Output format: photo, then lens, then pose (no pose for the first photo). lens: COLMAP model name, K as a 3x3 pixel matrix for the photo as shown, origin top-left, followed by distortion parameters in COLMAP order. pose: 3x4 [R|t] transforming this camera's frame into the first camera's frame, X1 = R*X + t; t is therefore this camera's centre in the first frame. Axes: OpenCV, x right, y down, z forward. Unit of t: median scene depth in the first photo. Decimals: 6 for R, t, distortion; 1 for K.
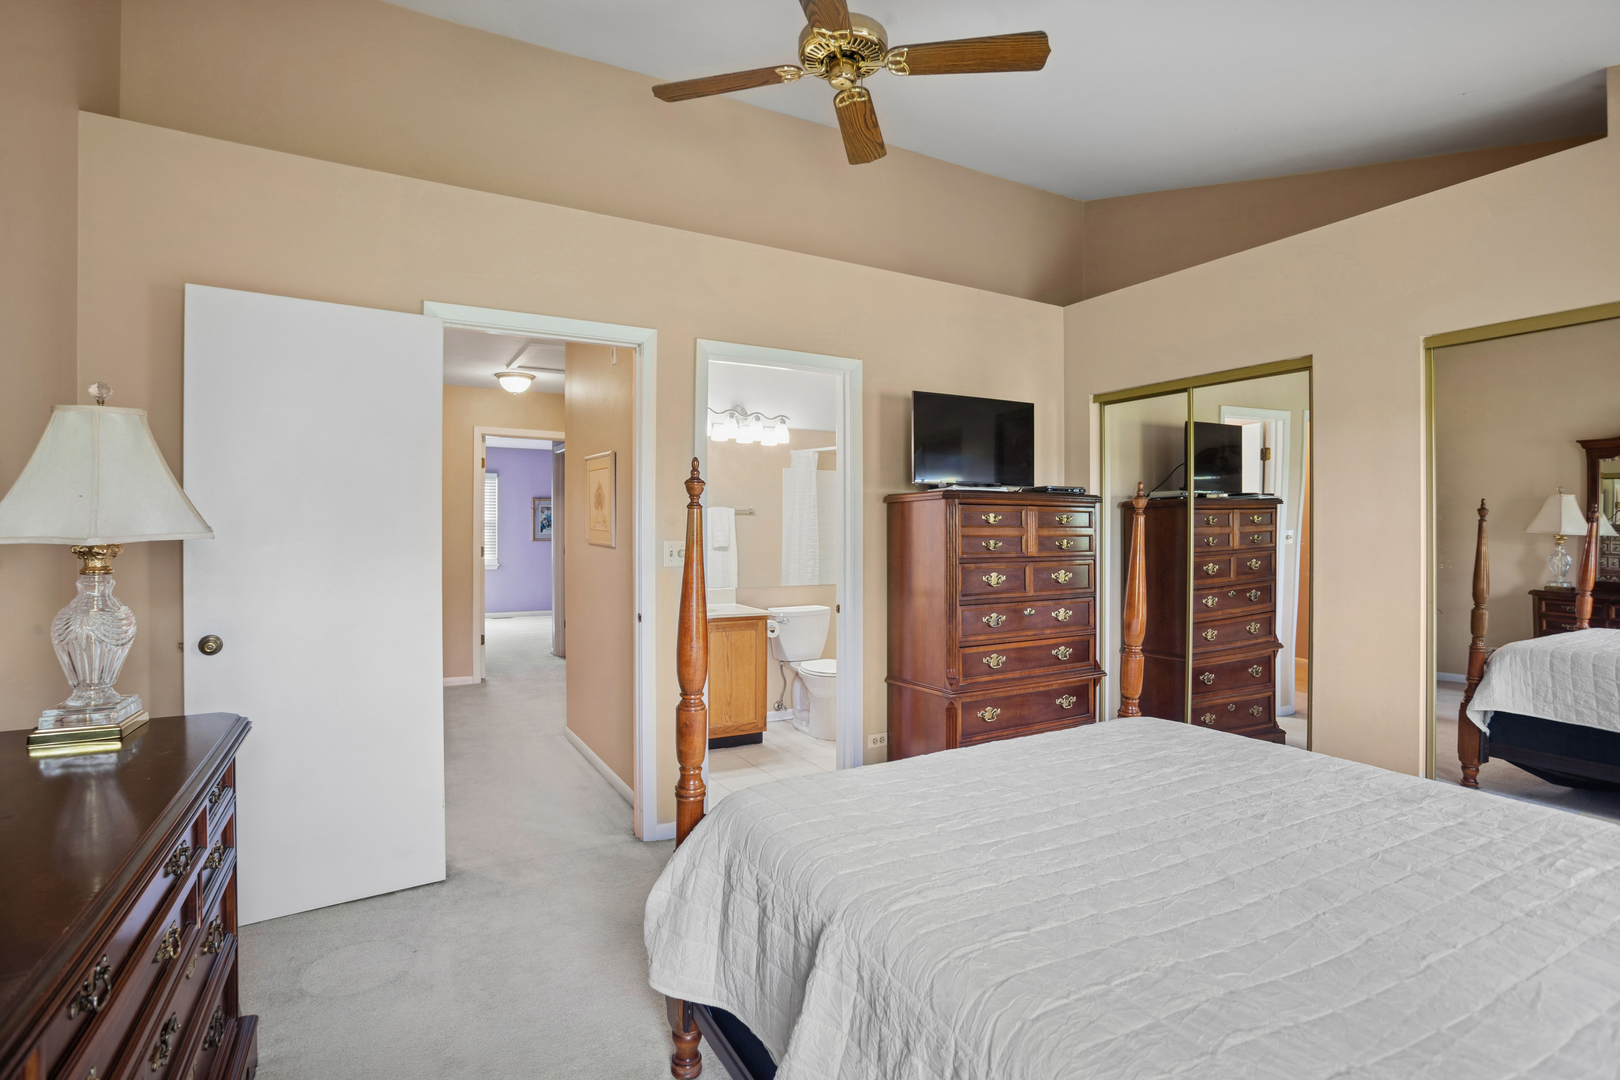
lens RADIAL K [[808.3, 0, 806.9], [0, 808.3, 521.5], [0, 0, 1]] dist [-0.075409, 0.035029]
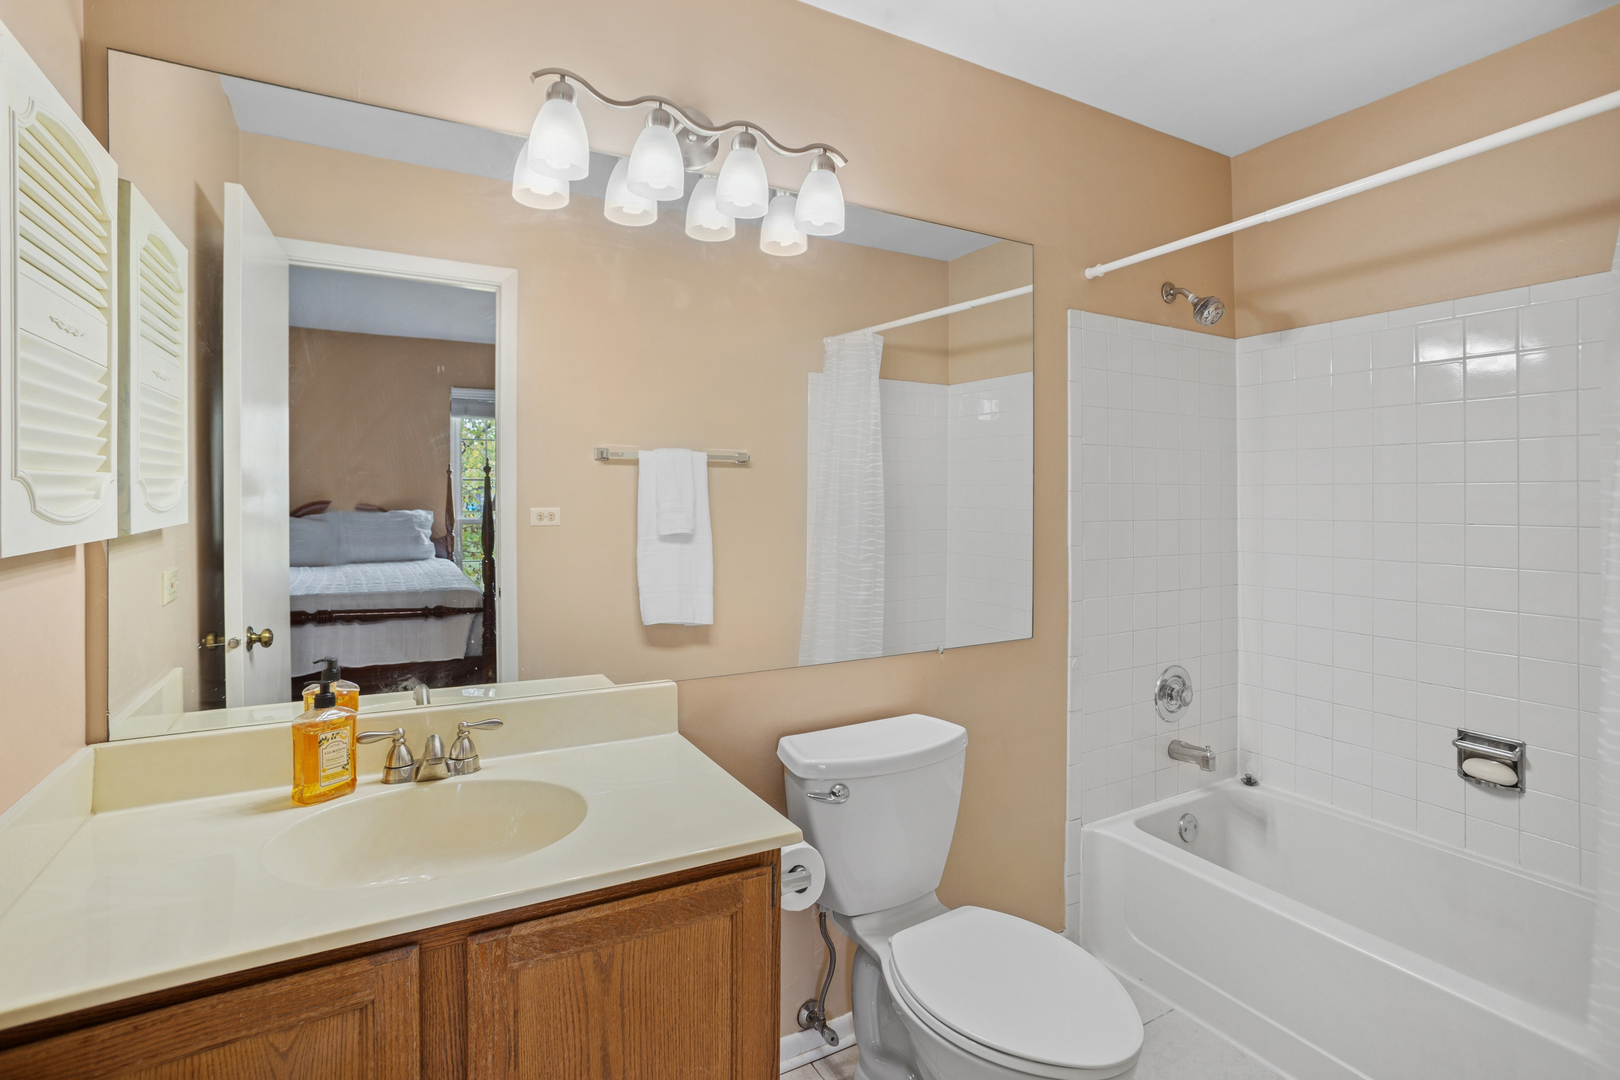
lens RADIAL K [[808.3, 0, 806.9], [0, 808.3, 521.5], [0, 0, 1]] dist [-0.075409, 0.035029]
pose [[0.999968, 0.002362, -0.007578, -0.027697], [-0.002092, 0.999369, 0.035448, 0.007447], [0.007657, -0.035431, 0.999343, 0.532681]]
